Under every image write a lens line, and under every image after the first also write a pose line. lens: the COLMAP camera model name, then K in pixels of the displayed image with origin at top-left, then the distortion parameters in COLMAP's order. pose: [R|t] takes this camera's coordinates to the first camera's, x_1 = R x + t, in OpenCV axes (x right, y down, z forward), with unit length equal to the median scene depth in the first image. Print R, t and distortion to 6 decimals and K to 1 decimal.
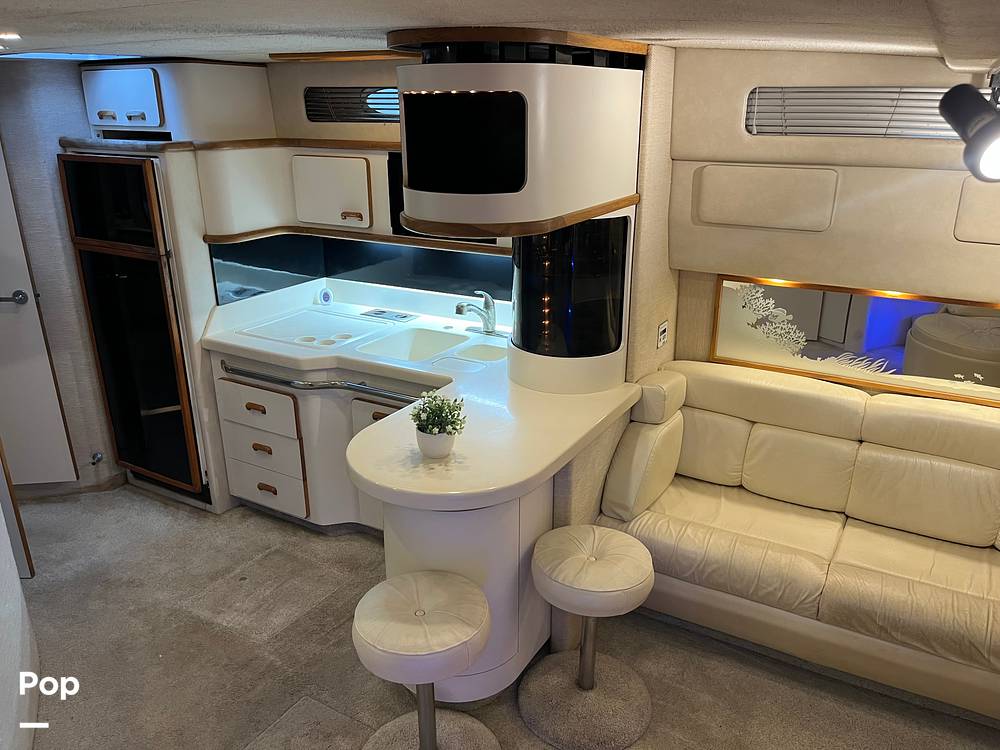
lens RADIAL K [[756.3, 0, 506.1], [0, 756.3, 382.3], [0, 0, 1]] dist [0.054417, -0.079039]
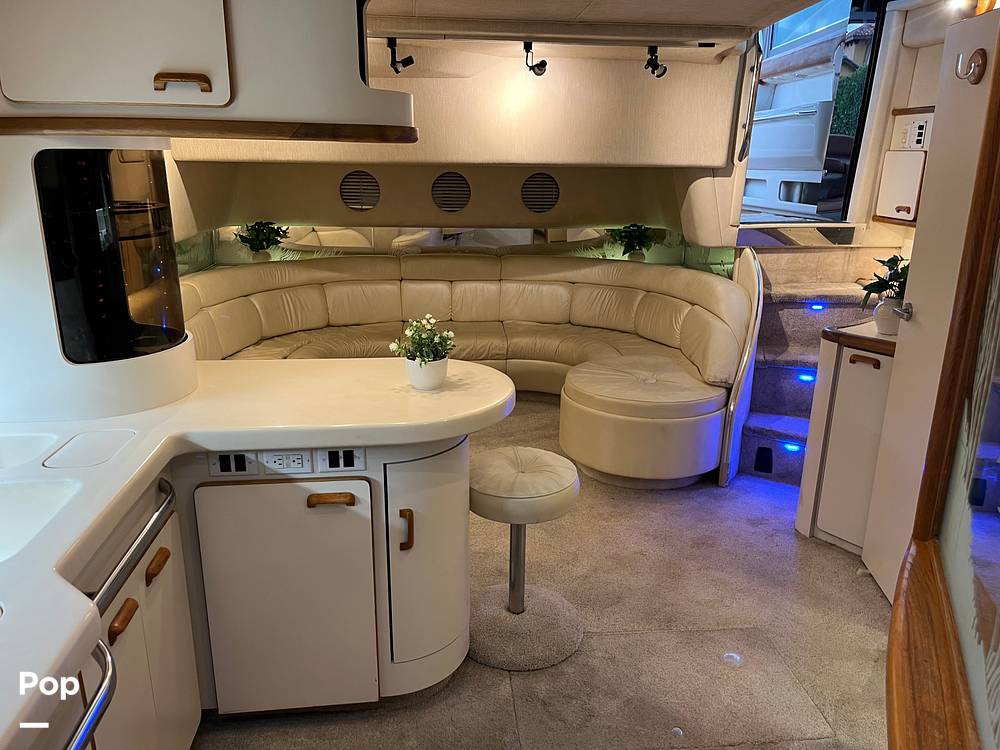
lens RADIAL K [[756.3, 0, 506.2], [0, 756.3, 382.5], [0, 0, 1]] dist [0.054417, -0.079039]
pose [[-0.593384, -0.238567, 0.768753, -0.625856], [0.264929, 0.843969, 0.466401, -0.230373], [-0.760071, 0.480420, -0.437594, 0.964754]]
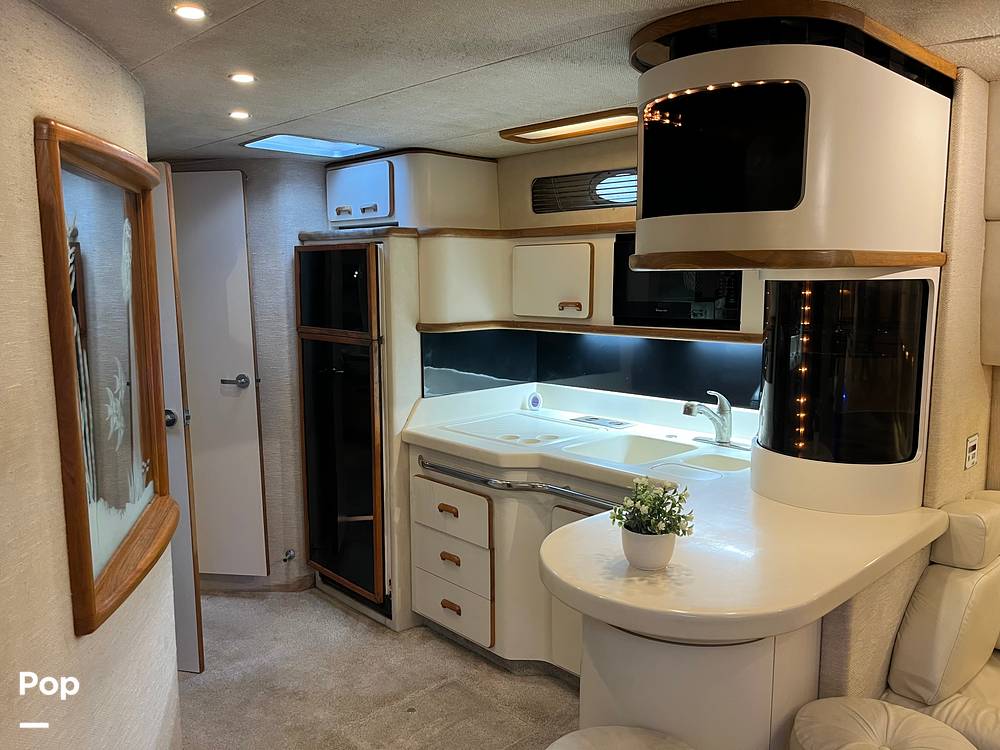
lens RADIAL K [[756.3, 0, 496.0], [0, 756.3, 383.2], [0, 0, 1]] dist [0.054417, -0.079039]
pose [[0.957626, 0.037107, -0.285613, -0.027696], [-0.096090, 0.976010, -0.195376, 0.061036], [0.271511, 0.214542, 0.938218, 0.155831]]
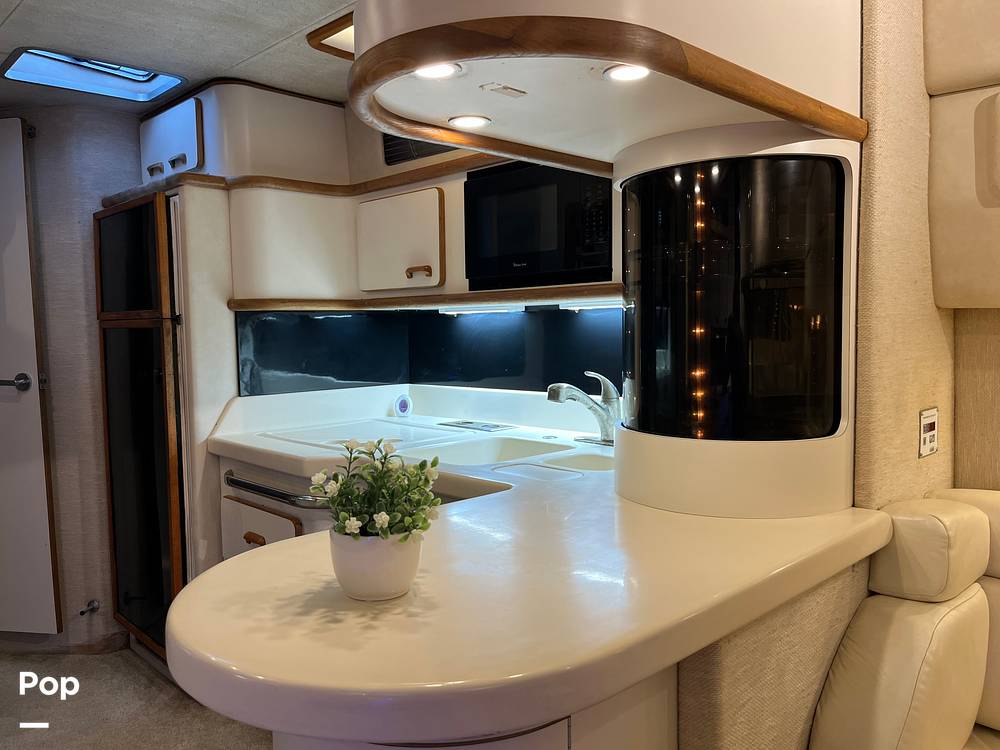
lens RADIAL K [[756.3, 0, 498.1], [0, 756.3, 382.8], [0, 0, 1]] dist [0.054417, -0.079039]
pose [[0.961337, 0.005839, -0.275311, 0.066263], [-0.080948, 0.961596, -0.262262, 0.063468], [0.263206, 0.274408, 0.924891, 0.424788]]
